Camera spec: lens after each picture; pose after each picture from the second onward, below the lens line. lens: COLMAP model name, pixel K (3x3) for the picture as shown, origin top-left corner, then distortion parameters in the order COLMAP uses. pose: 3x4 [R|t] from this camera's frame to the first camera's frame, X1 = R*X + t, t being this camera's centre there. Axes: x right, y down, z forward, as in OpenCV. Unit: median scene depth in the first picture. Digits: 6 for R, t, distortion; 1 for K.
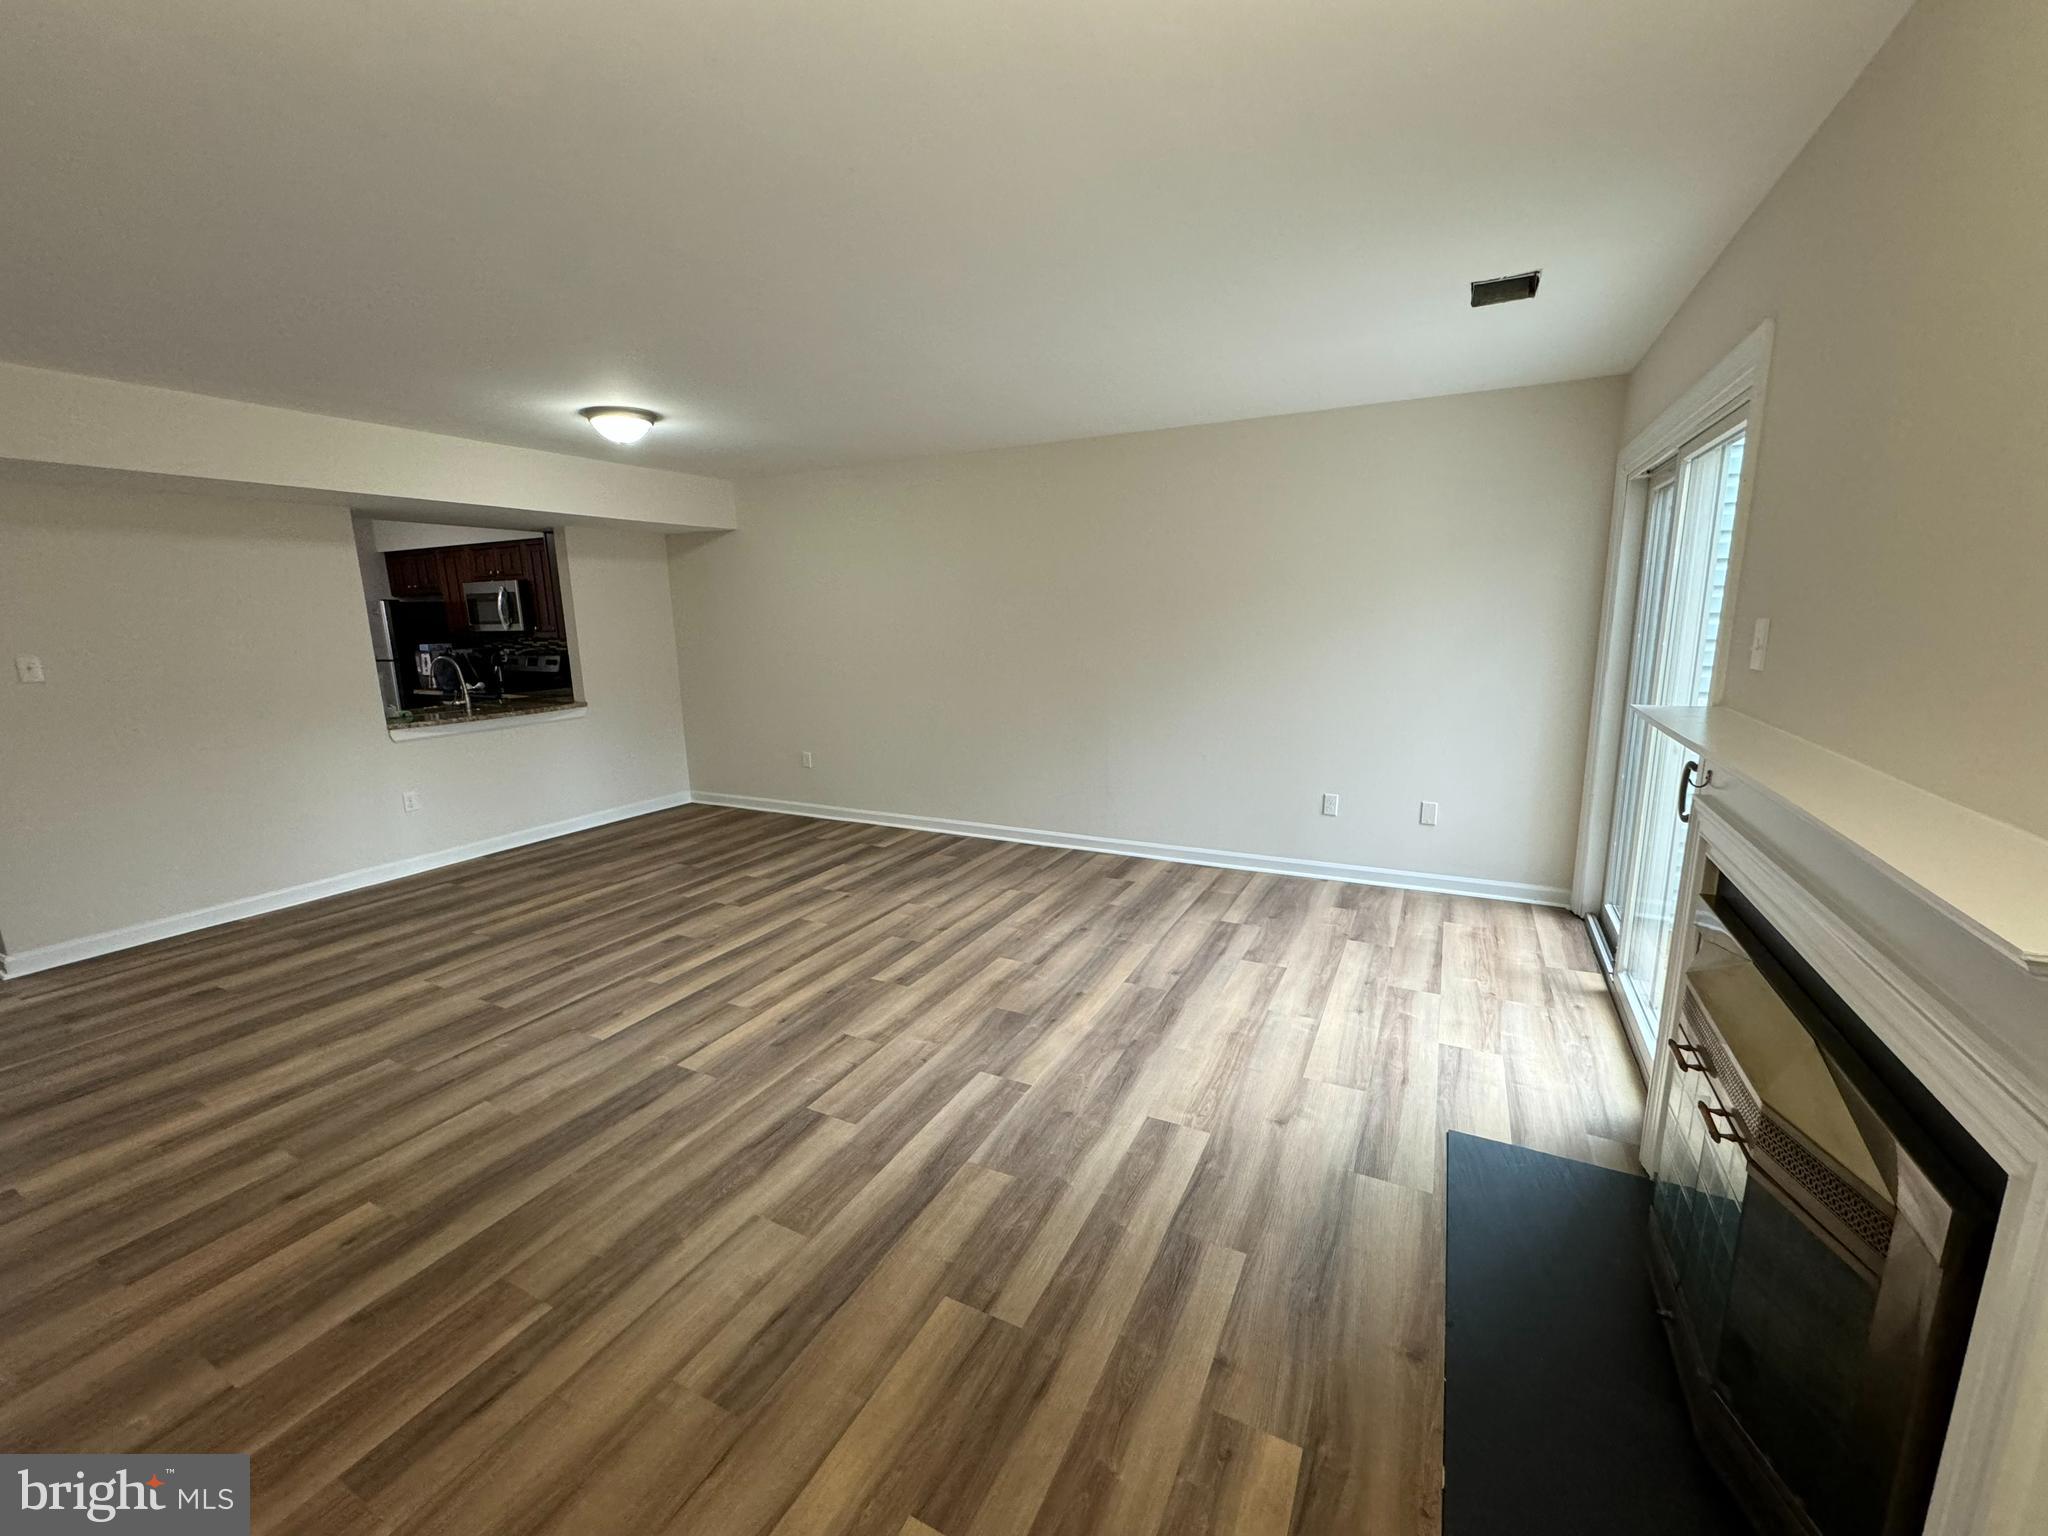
lens RADIAL K [[830.1, 0, 1024.0], [0, 830.1, 768.0], [0, 0, 1]] dist [0.000441, -0.000077]
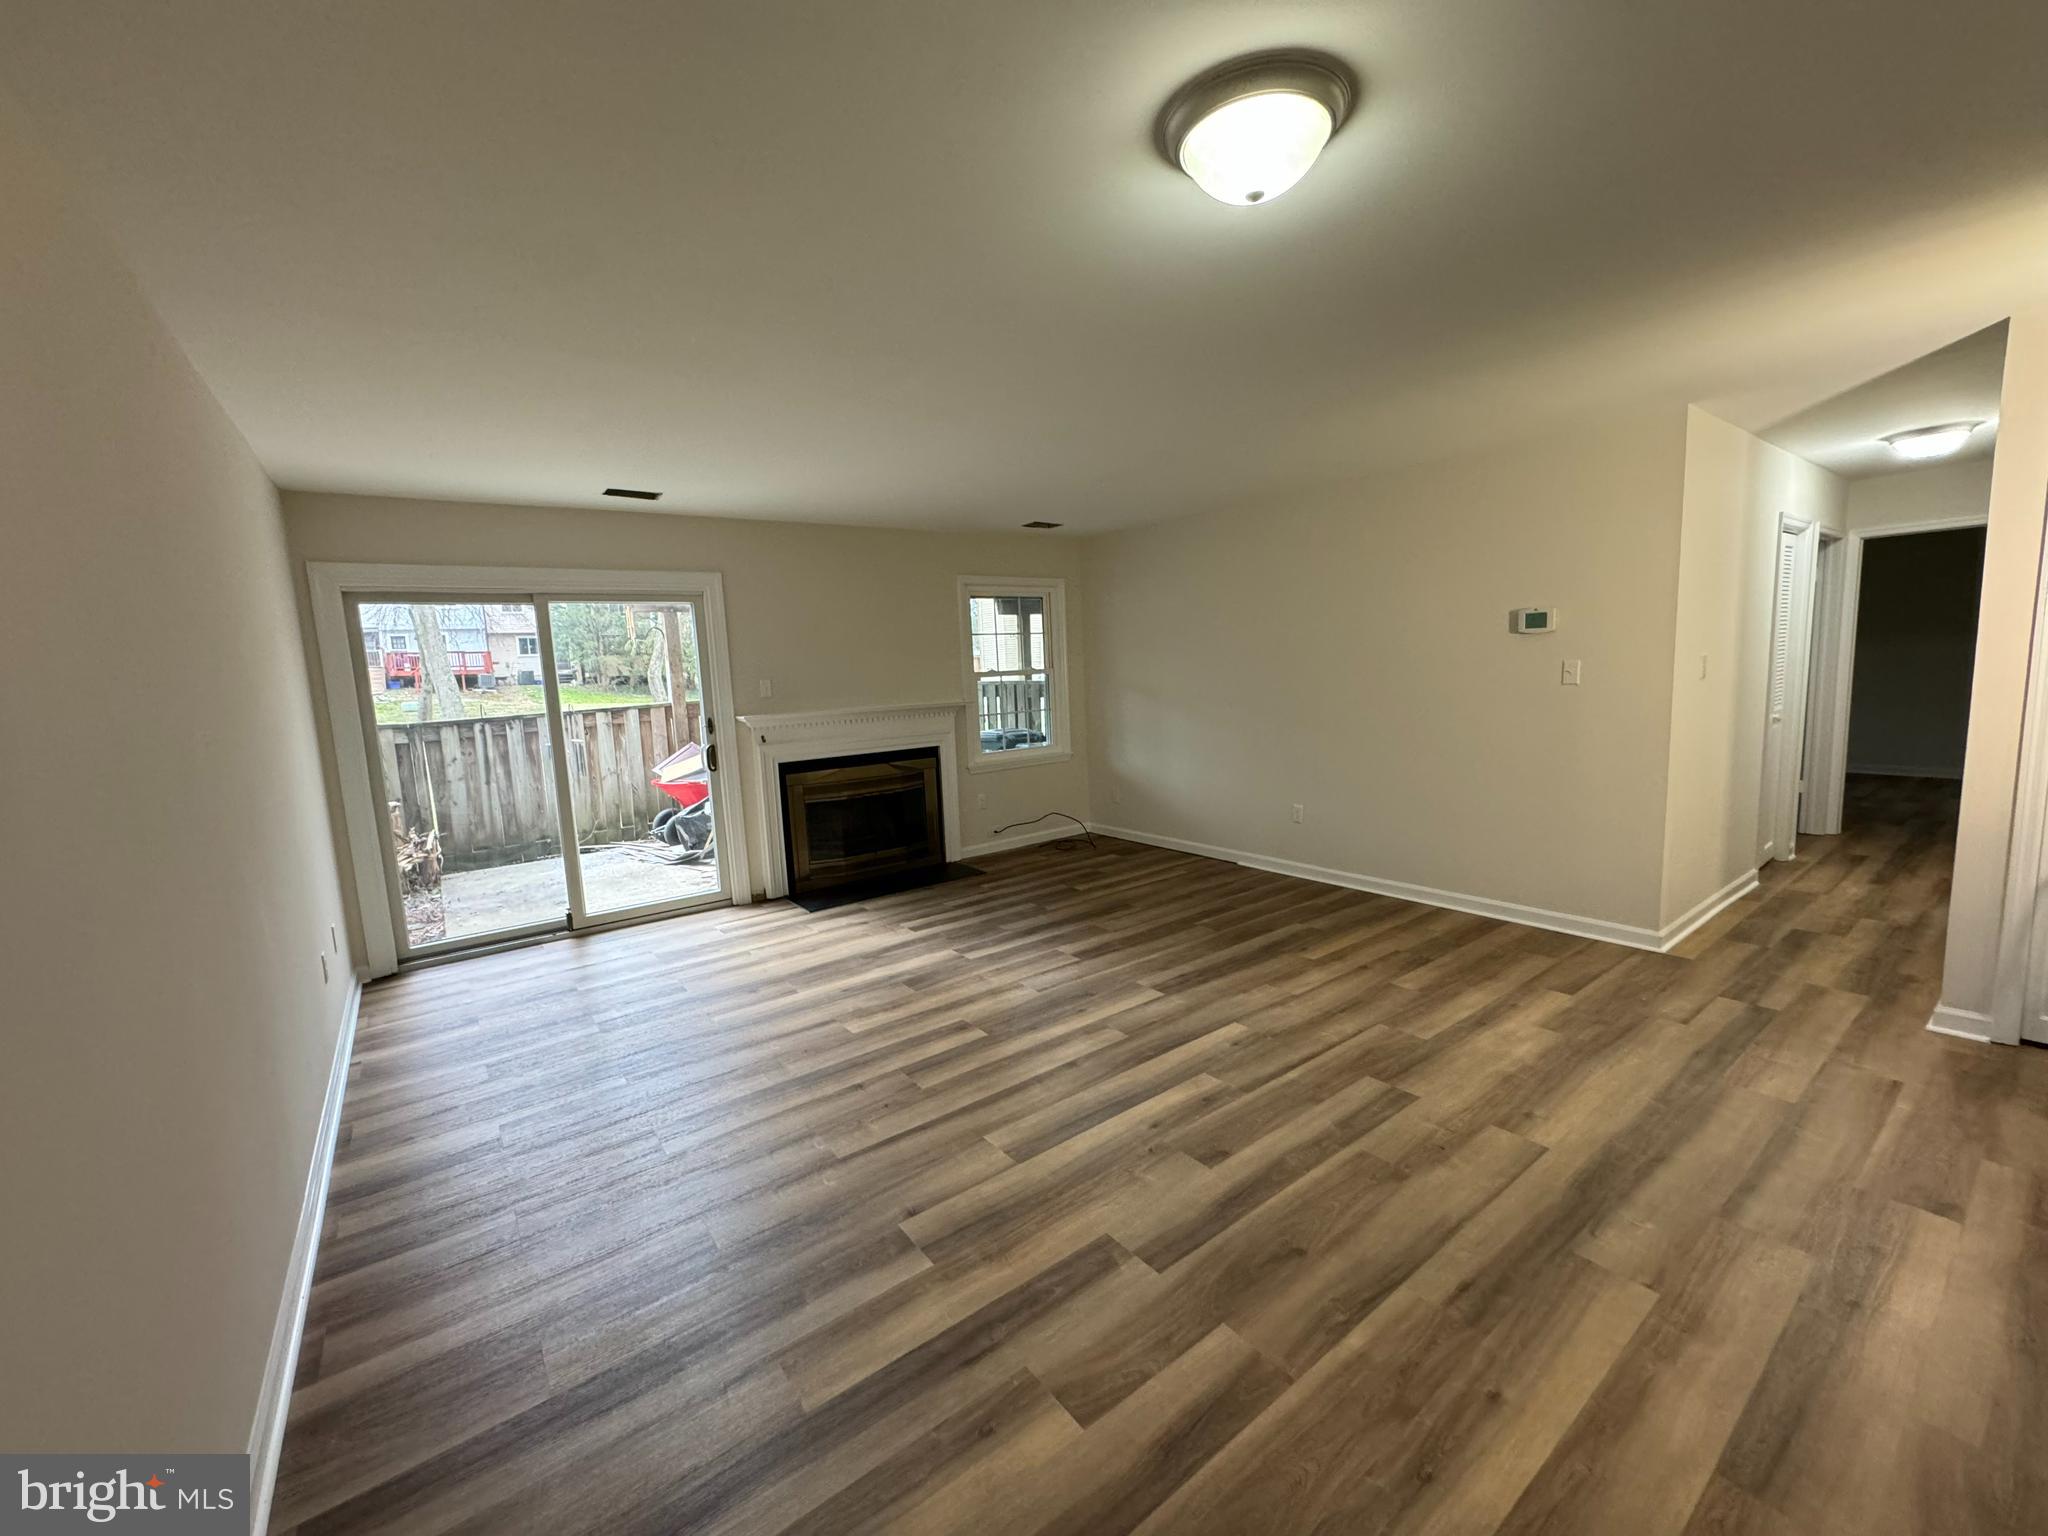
lens RADIAL K [[830.1, 0, 1024.0], [0, 830.1, 768.0], [0, 0, 1]] dist [0.000441, -0.000077]
pose [[-0.897408, 0.004808, 0.441175, -0.746365], [0.145753, 0.947032, 0.286158, -0.358800], [-0.416431, 0.321103, -0.850575, 1.957516]]
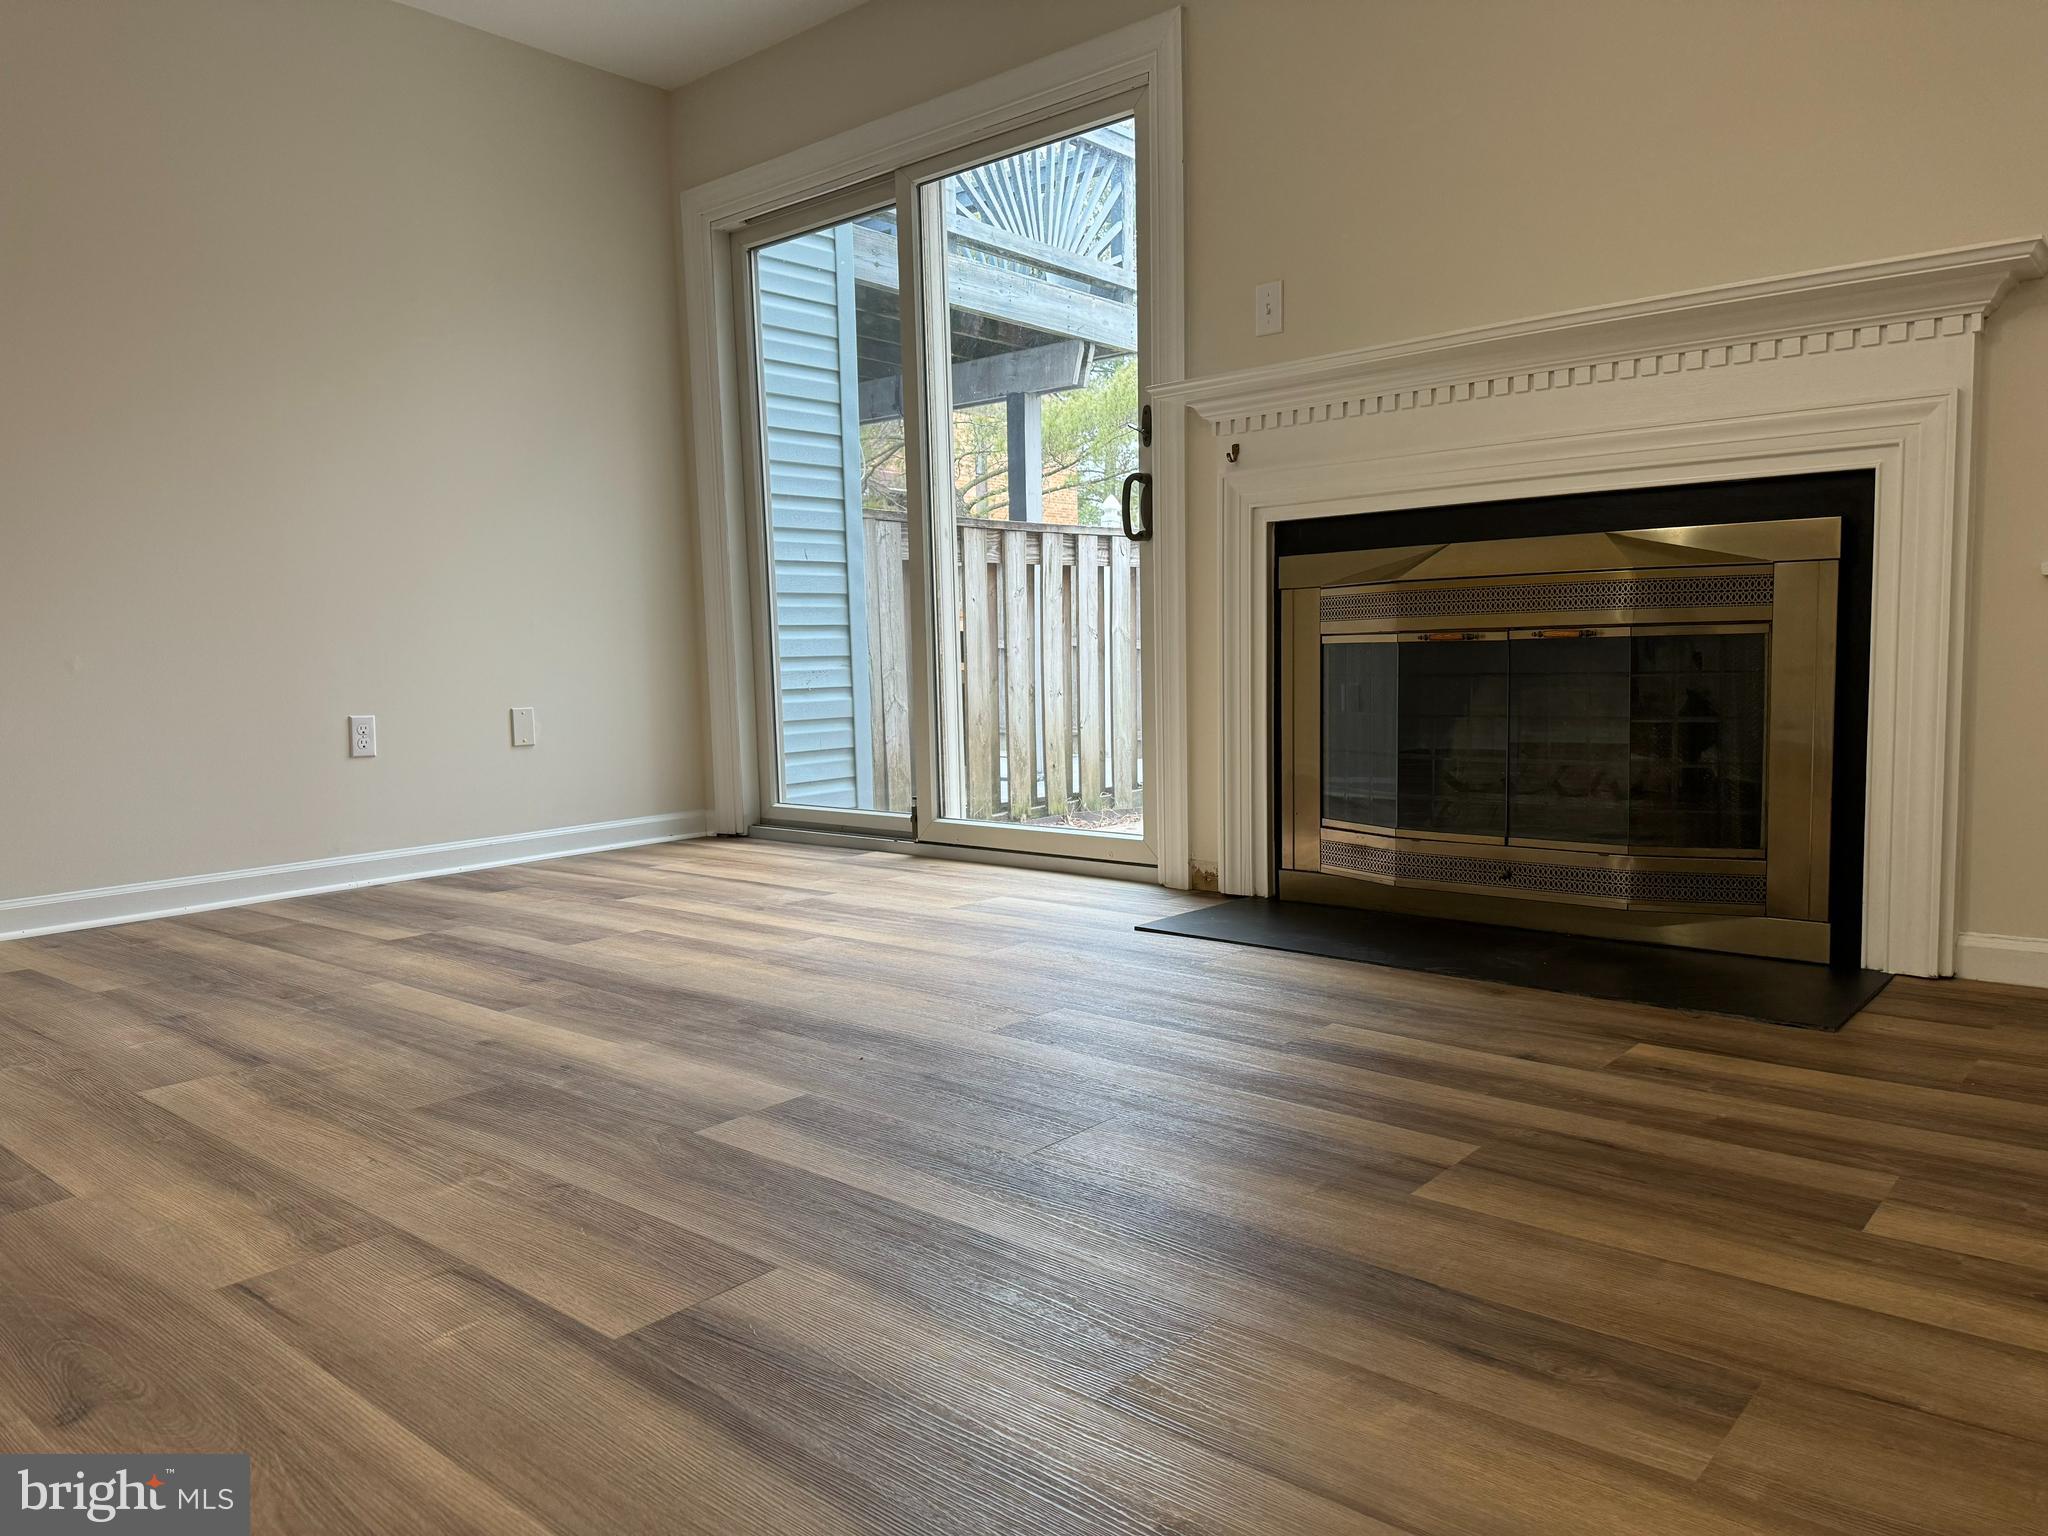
lens RADIAL K [[1438.4, 0, 1024.0], [0, 1438.4, 768.0], [0, 0, 1]] dist [0.001986, -0.001995]
pose [[0.234710, -0.067676, 0.969707, -0.607071], [0.204179, 0.978751, 0.018887, 0.195018], [-0.950380, 0.193561, 0.243540, 0.591498]]
